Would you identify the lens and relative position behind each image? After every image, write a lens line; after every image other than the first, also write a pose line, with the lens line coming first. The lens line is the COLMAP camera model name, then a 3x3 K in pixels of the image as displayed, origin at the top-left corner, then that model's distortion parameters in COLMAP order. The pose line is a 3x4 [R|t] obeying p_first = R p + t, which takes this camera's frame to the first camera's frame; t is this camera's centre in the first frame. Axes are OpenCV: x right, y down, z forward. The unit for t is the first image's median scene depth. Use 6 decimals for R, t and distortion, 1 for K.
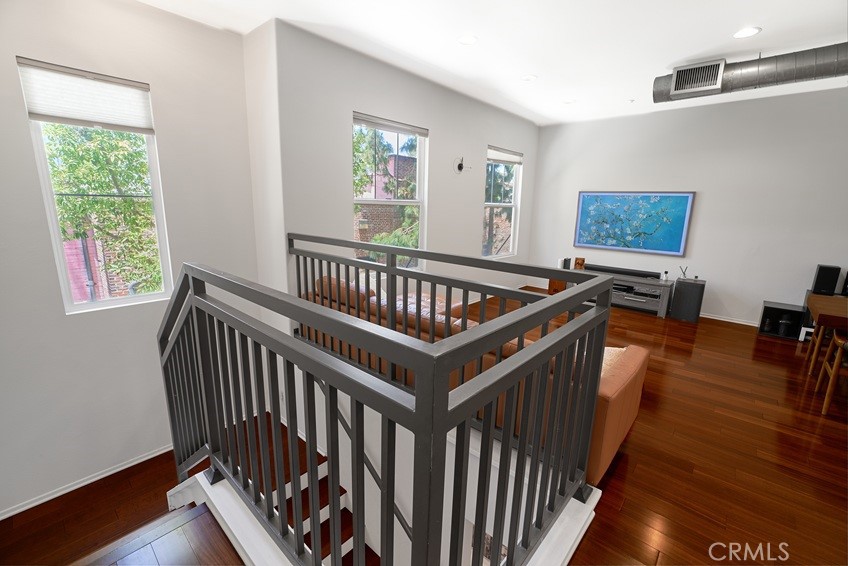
lens RADIAL K [[368.1, 0, 428.7], [0, 368.1, 283.1], [0, 0, 1]] dist [-0.035985, 0.015536]
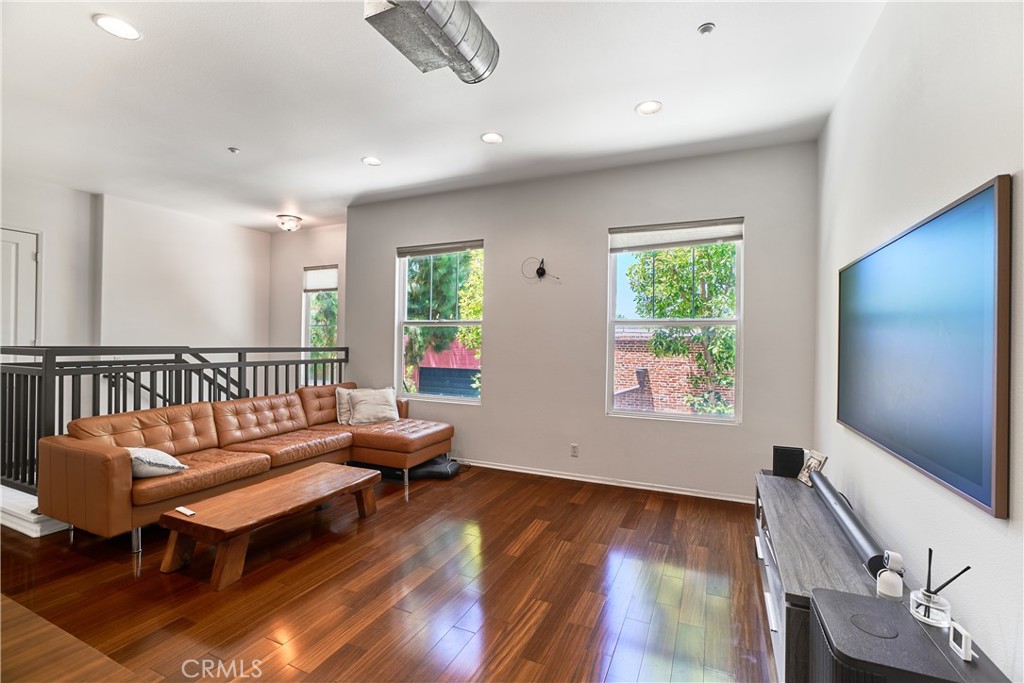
lens RADIAL K [[441.8, 0, 520.2], [0, 441.8, 342.0], [0, 0, 1]] dist [-0.020274, 0.000522]
pose [[0.301702, -0.022603, -0.953134, 0.843609], [-0.207992, 0.974079, -0.088936, -0.088636], [0.930438, 0.225076, 0.289180, 0.687553]]
